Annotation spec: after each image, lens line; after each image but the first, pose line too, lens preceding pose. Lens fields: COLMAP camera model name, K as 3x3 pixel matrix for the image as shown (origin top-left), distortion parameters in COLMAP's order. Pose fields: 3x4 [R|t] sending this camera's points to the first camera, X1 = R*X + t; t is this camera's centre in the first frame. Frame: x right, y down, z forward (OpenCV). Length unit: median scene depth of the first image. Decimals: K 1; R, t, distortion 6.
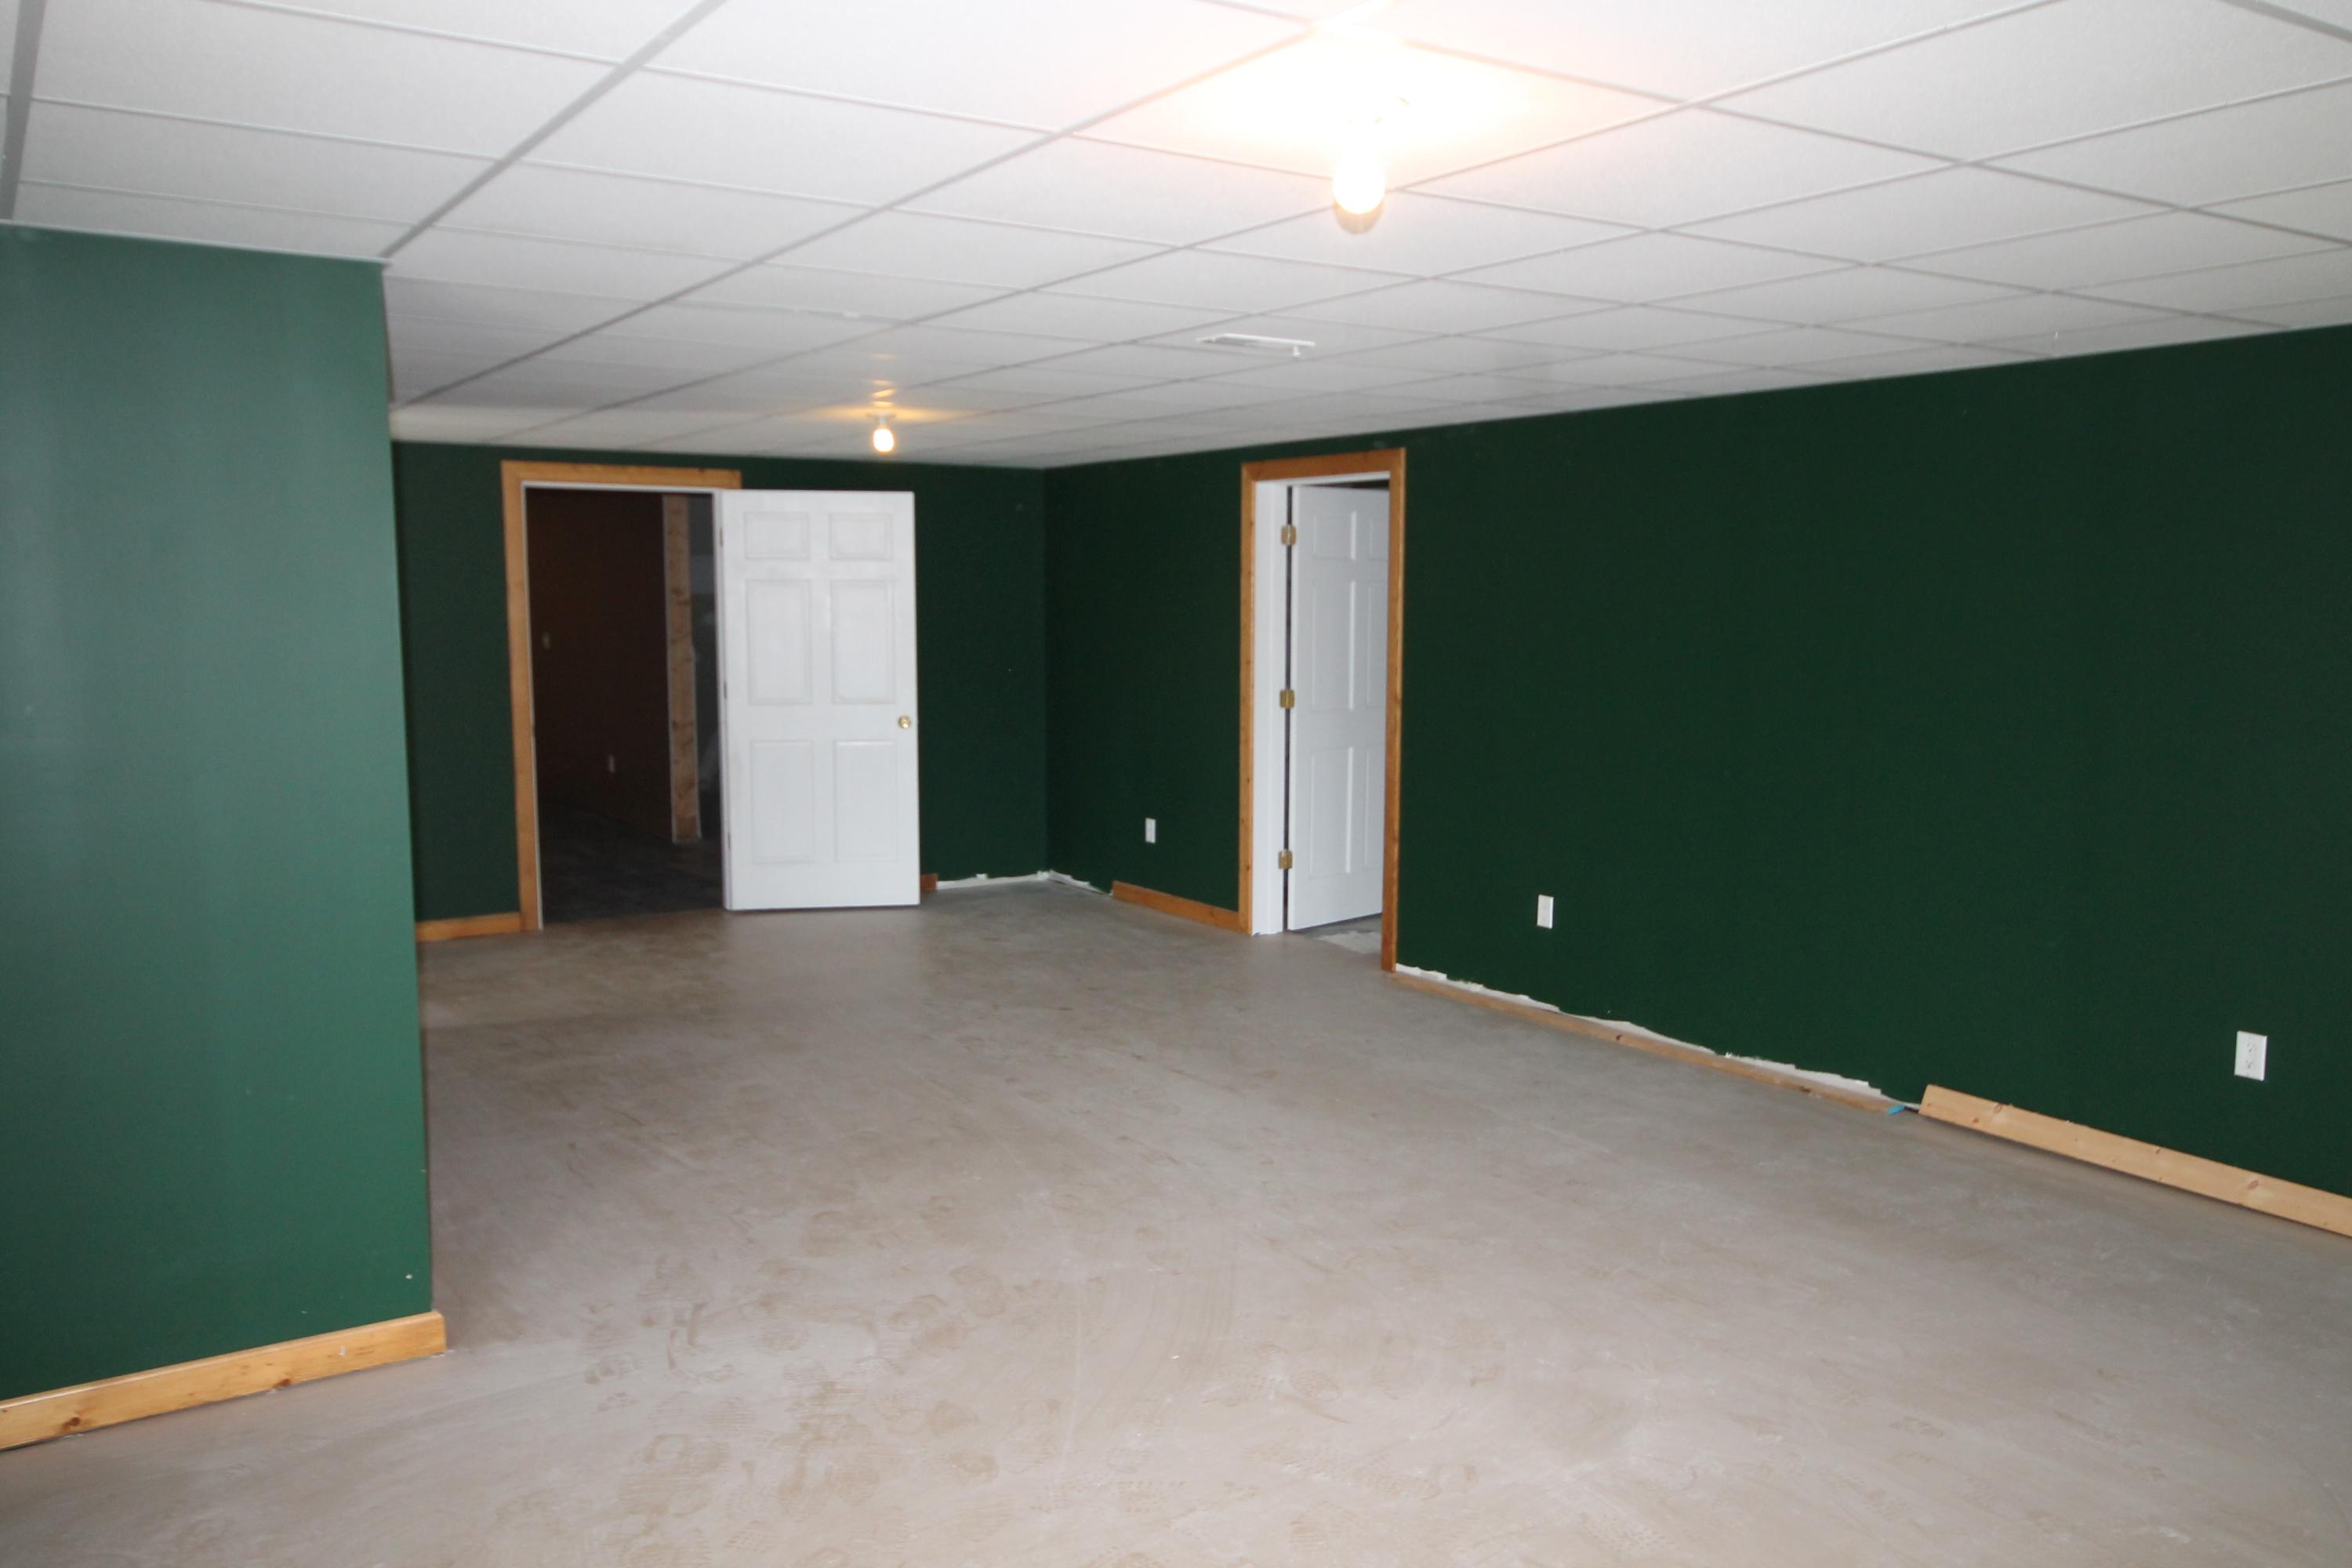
lens RADIAL K [[1806.1, 0, 1176.0], [0, 1806.1, 784.0], [0, 0, 1]] dist [-0.000795, 0.001073]
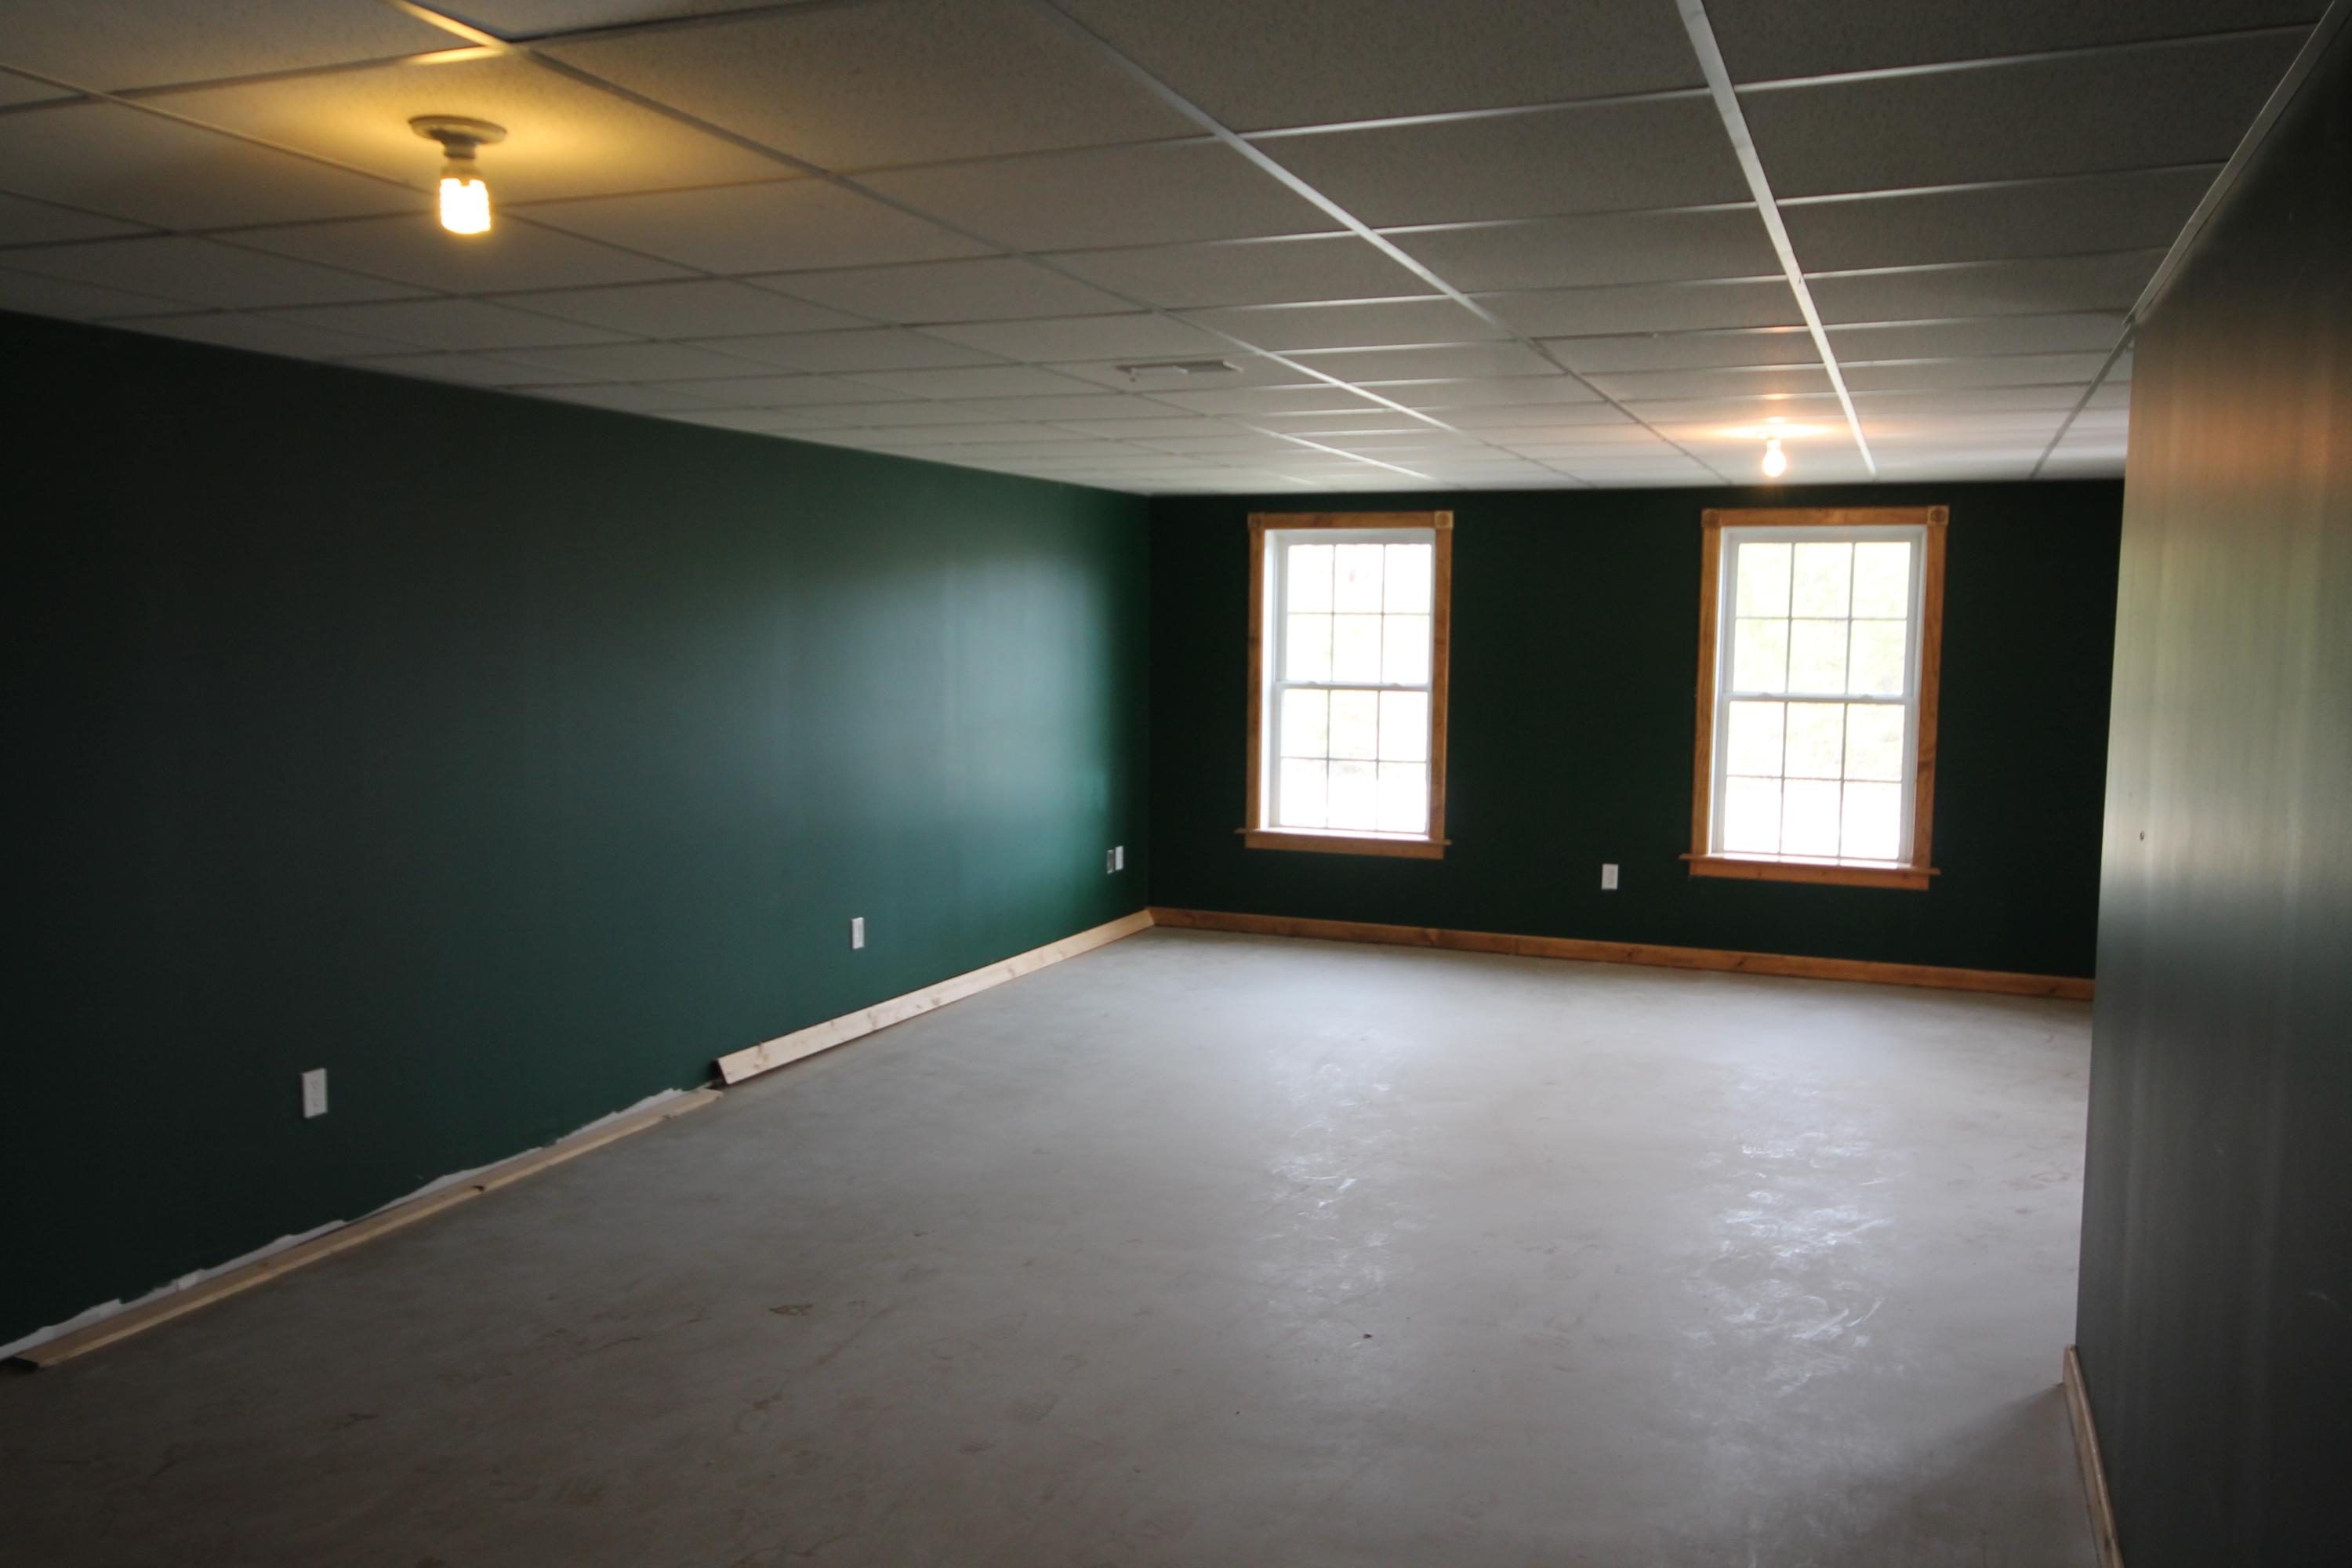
lens RADIAL K [[1806.1, 0, 1176.0], [0, 1806.1, 784.0], [0, 0, 1]] dist [-0.000795, 0.001073]
pose [[-0.569177, -0.078773, 0.818433, -0.603135], [0.080412, 0.985295, 0.150756, -0.138462], [-0.818273, 0.151619, -0.554473, 1.243642]]
